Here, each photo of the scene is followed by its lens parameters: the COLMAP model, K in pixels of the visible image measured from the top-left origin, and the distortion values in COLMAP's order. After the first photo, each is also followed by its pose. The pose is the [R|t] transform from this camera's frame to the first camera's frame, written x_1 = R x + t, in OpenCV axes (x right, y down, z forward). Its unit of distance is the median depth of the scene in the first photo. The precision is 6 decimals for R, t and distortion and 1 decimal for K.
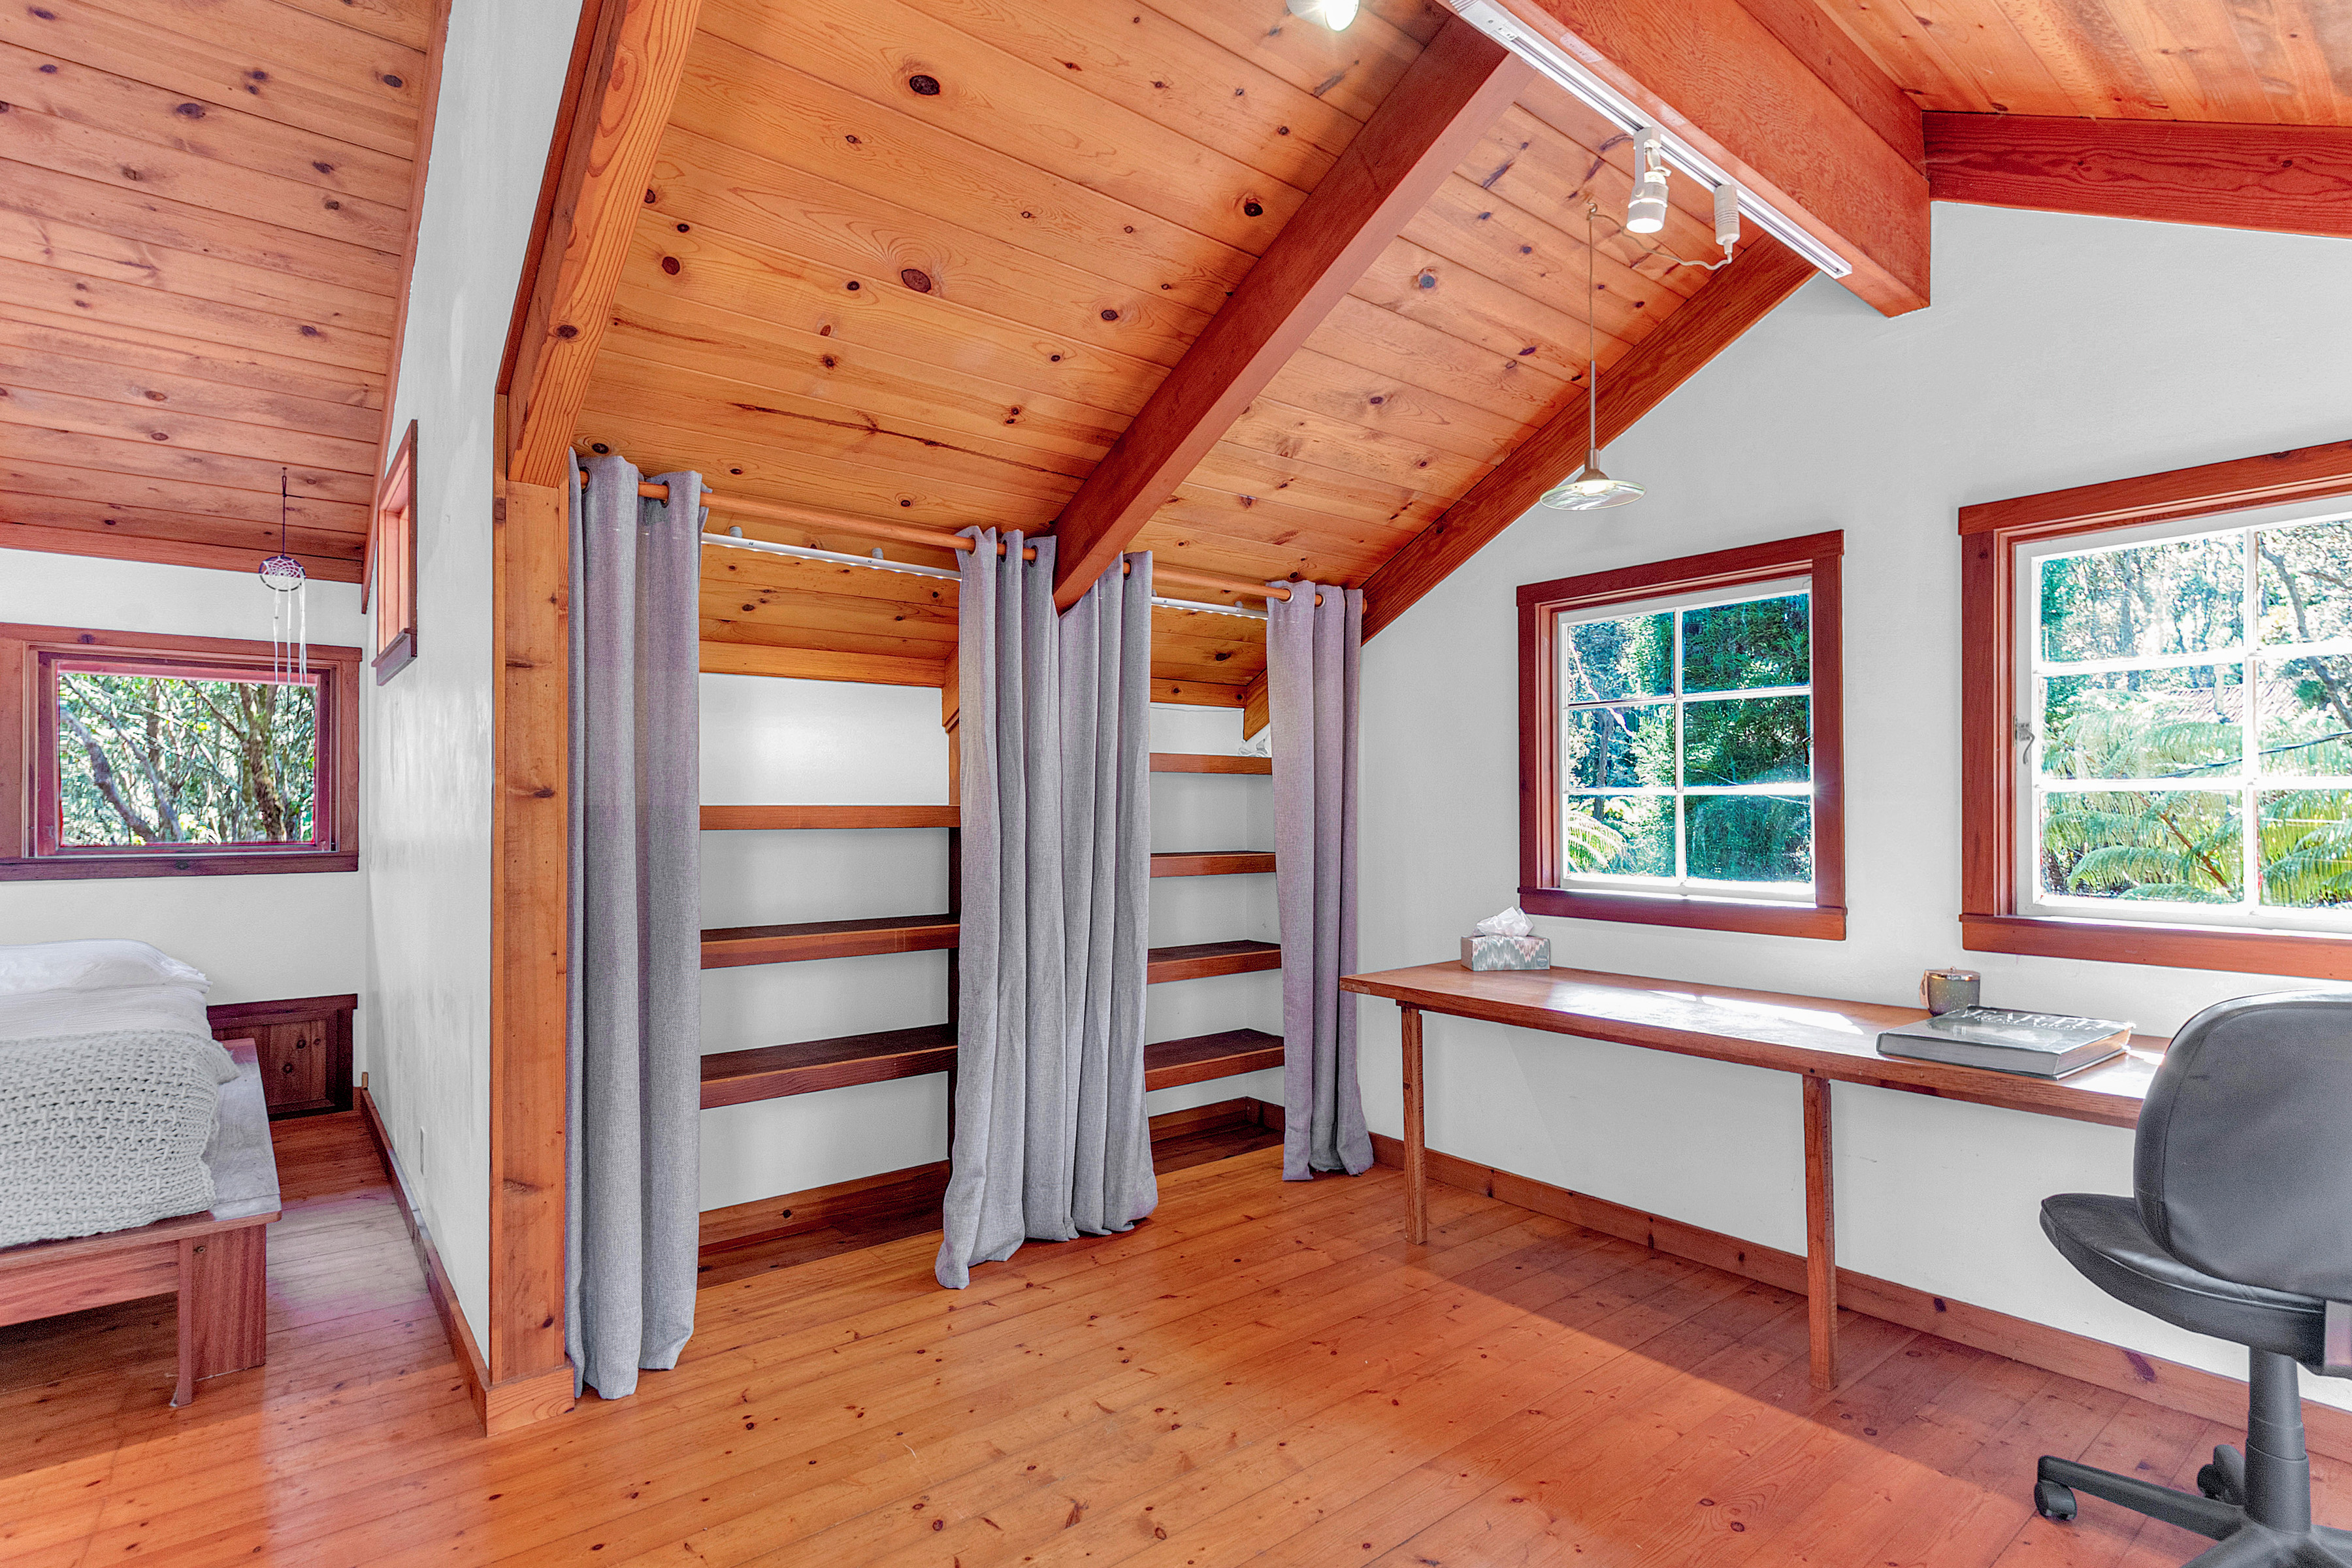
lens RADIAL K [[1167.2, 0, 1230.3], [0, 1167.2, 799.1], [0, 0, 1]] dist [-0.006180, -0.000641]
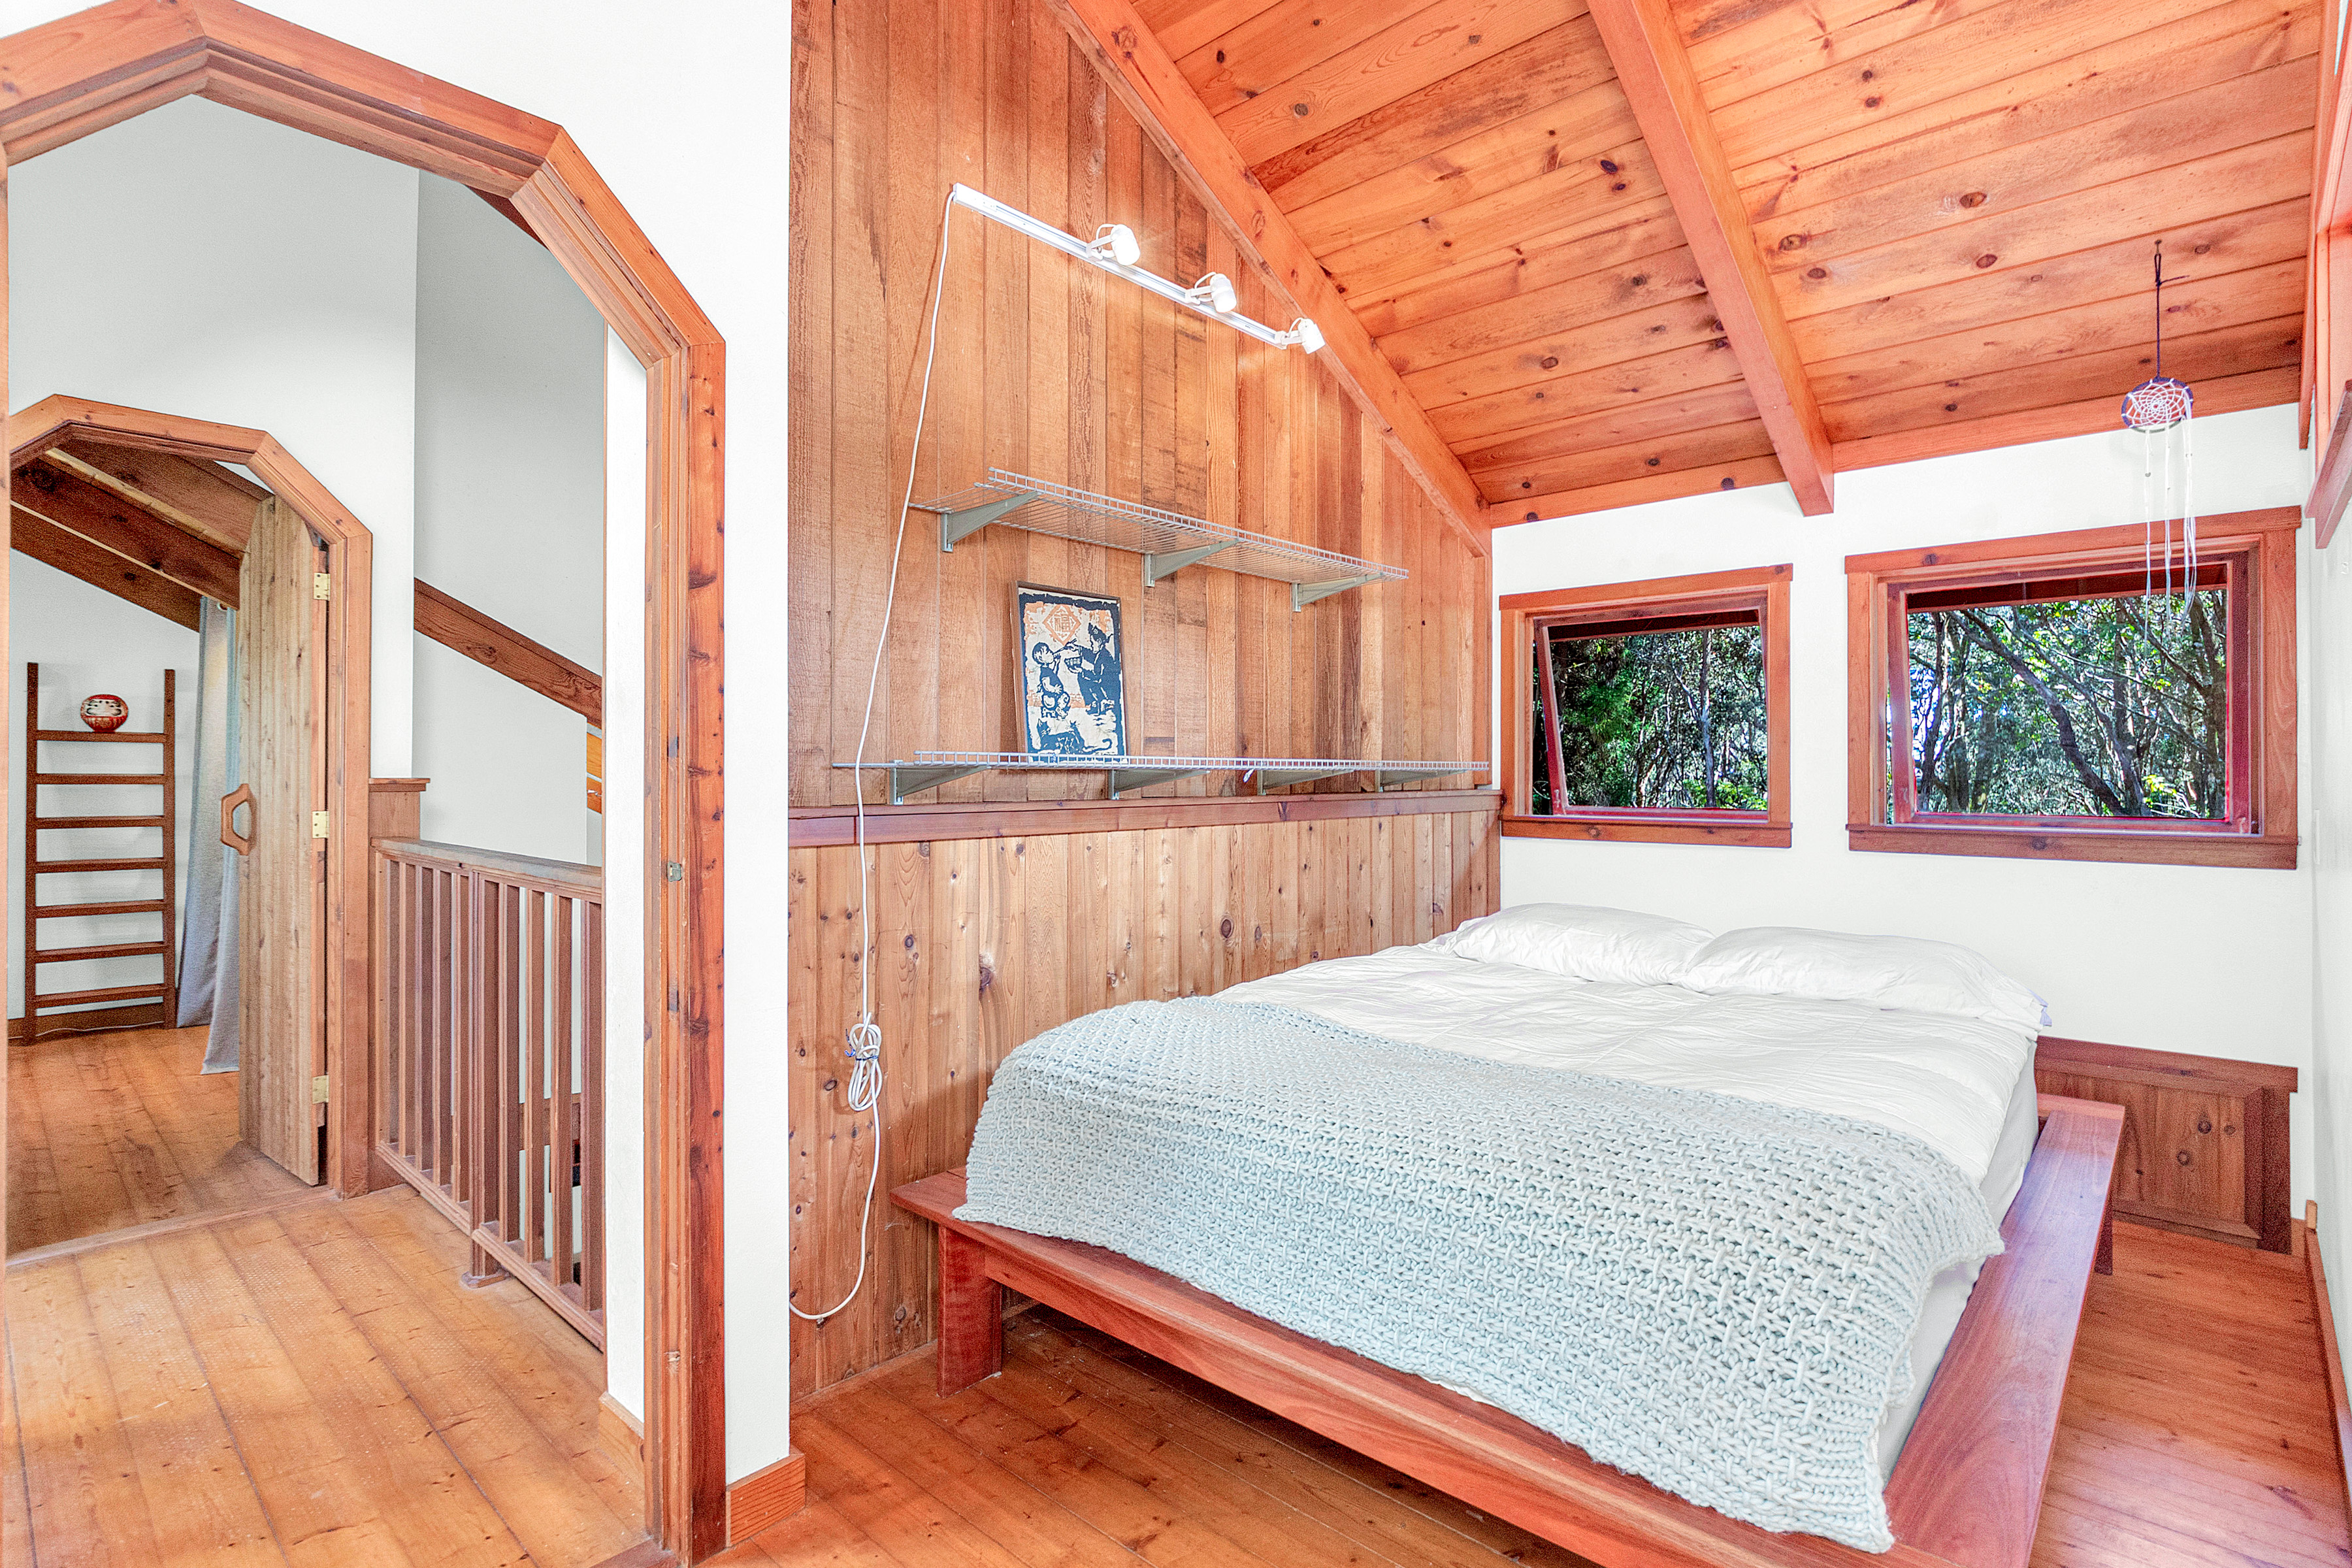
lens RADIAL K [[1178.6, 0, 1217.8], [0, 1178.6, 764.3], [0, 0, 1]] dist [0.004996, -0.002357]
pose [[0.156535, -0.003352, -0.987667, -0.343563], [0.006388, 0.999977, -0.002381, 0.006469], [0.987652, -0.005936, 0.156552, 0.524870]]
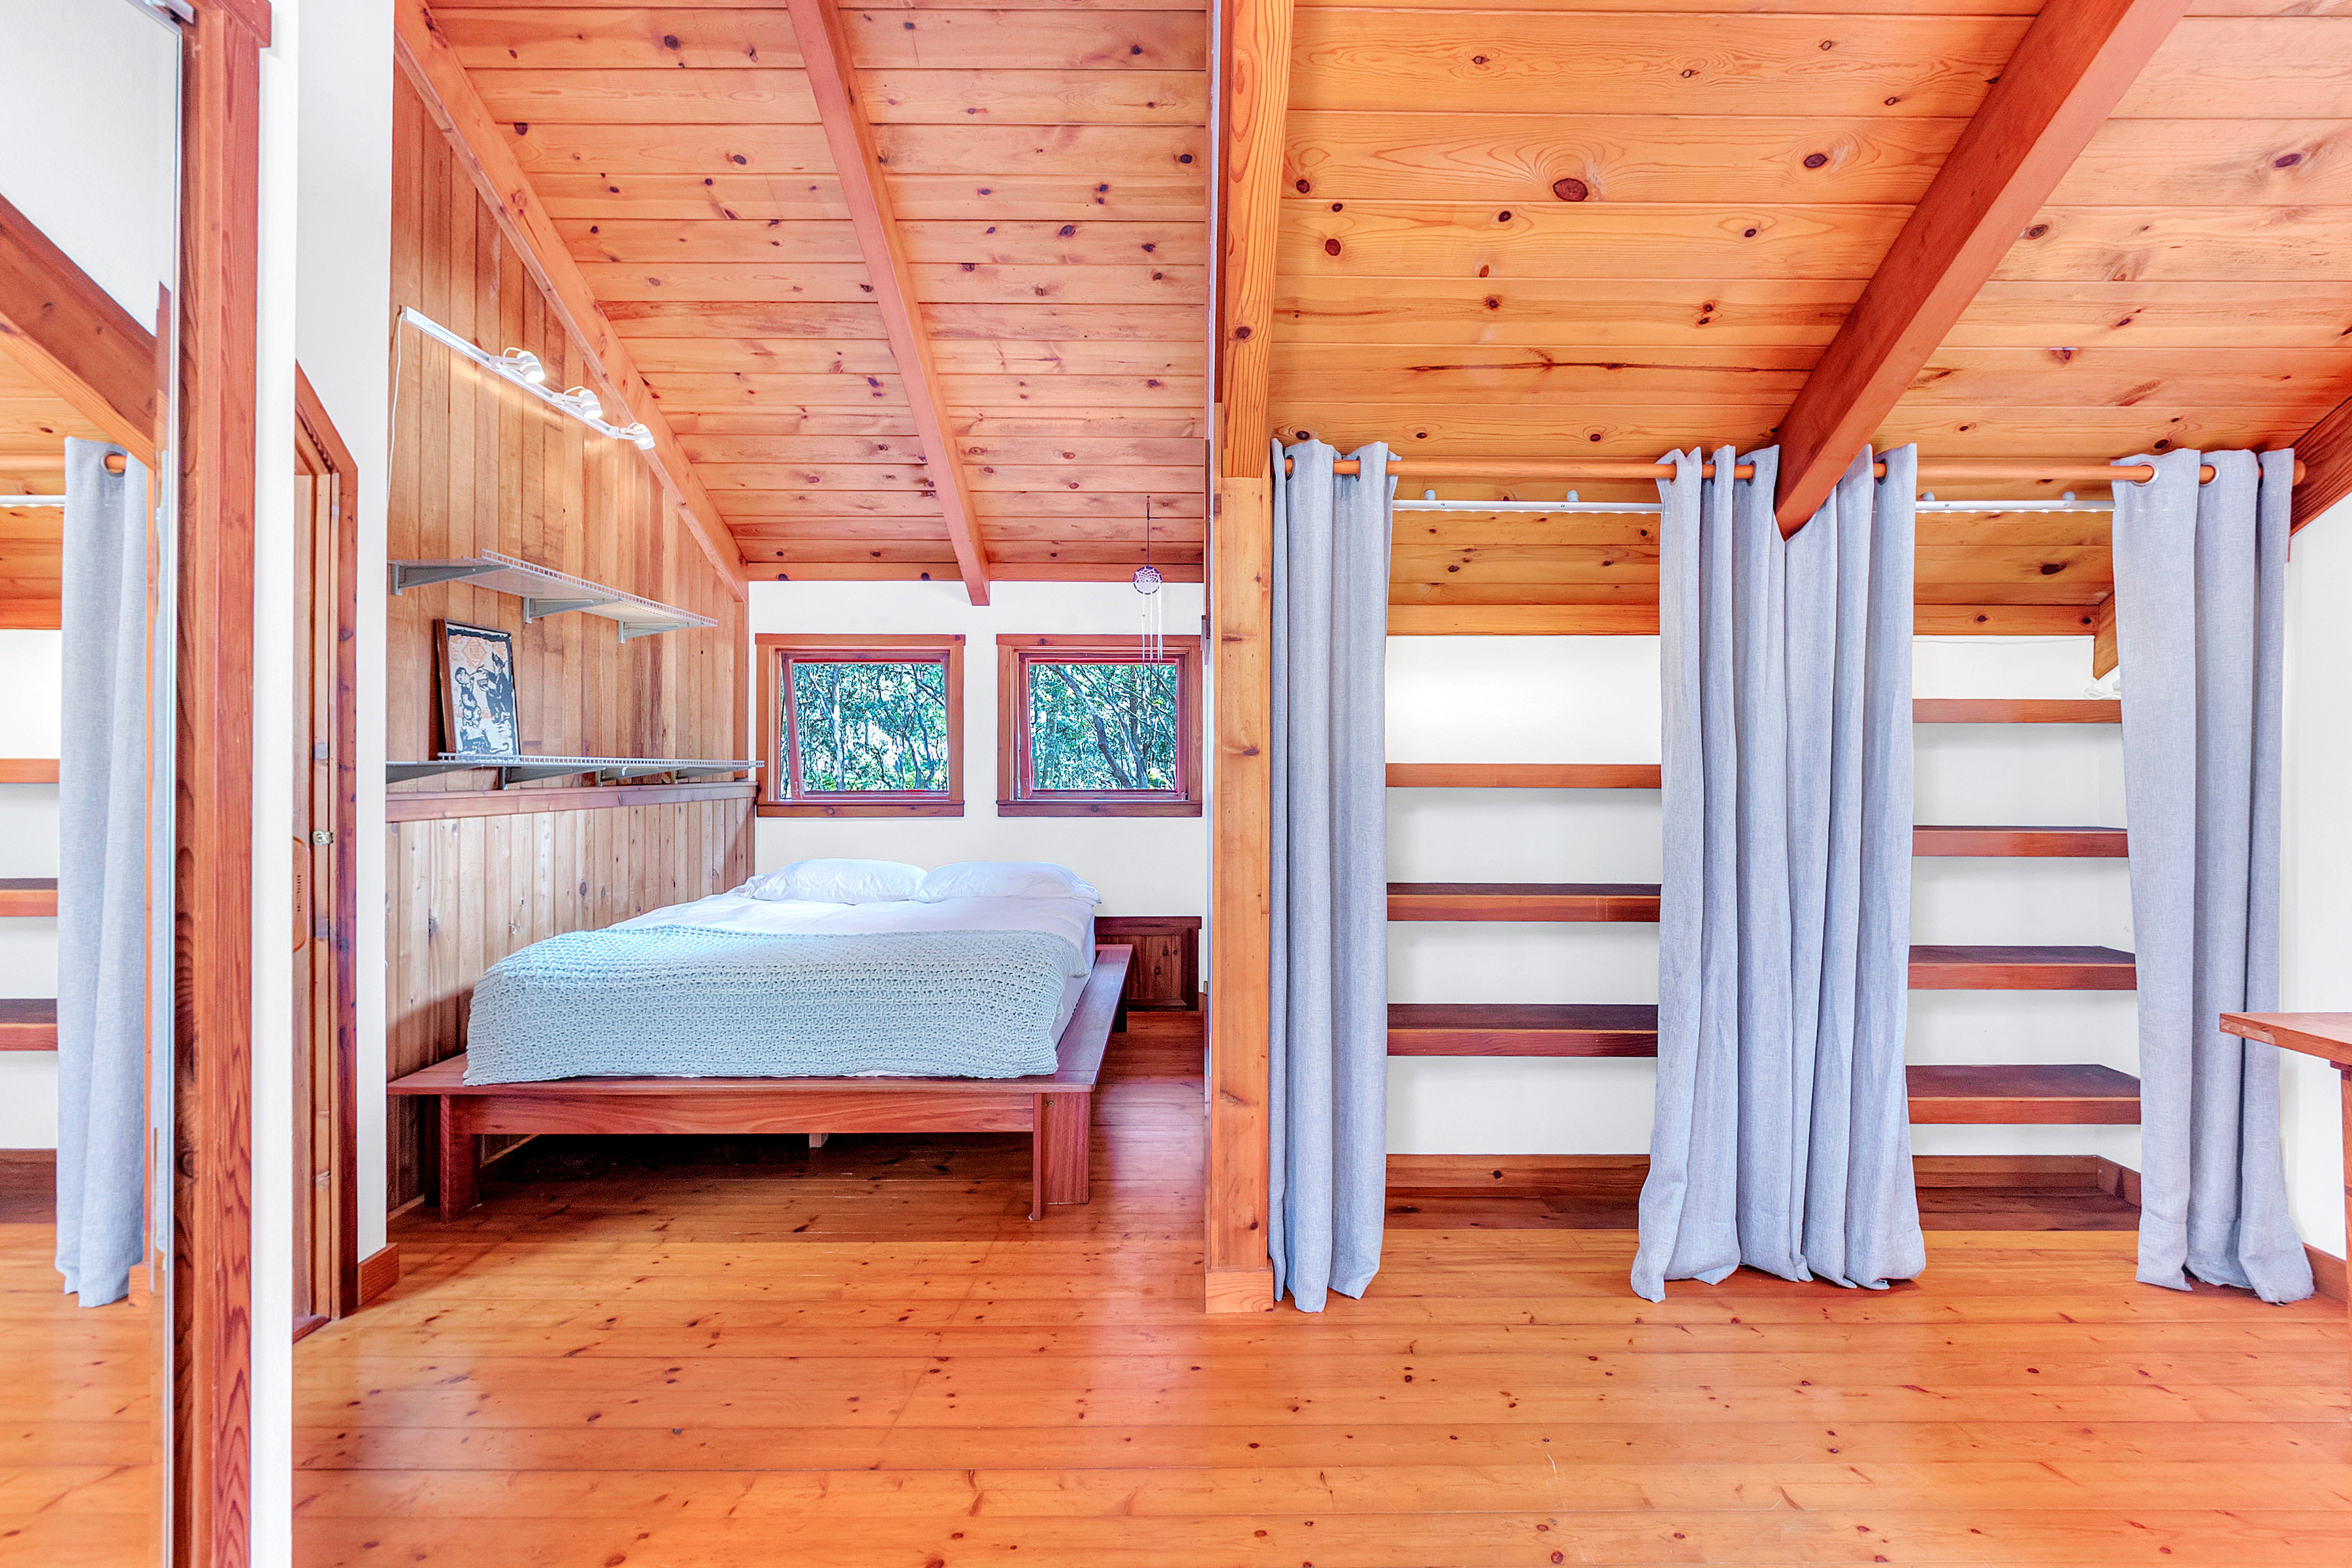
lens RADIAL K [[1178.6, 0, 1217.8], [0, 1178.6, 764.3], [0, 0, 1]] dist [0.004996, -0.002357]
pose [[0.771565, 0.001197, -0.636150, 0.082625], [0.001468, 0.999992, 0.003662, 0.002101], [0.636149, -0.003760, 0.771557, 0.081078]]
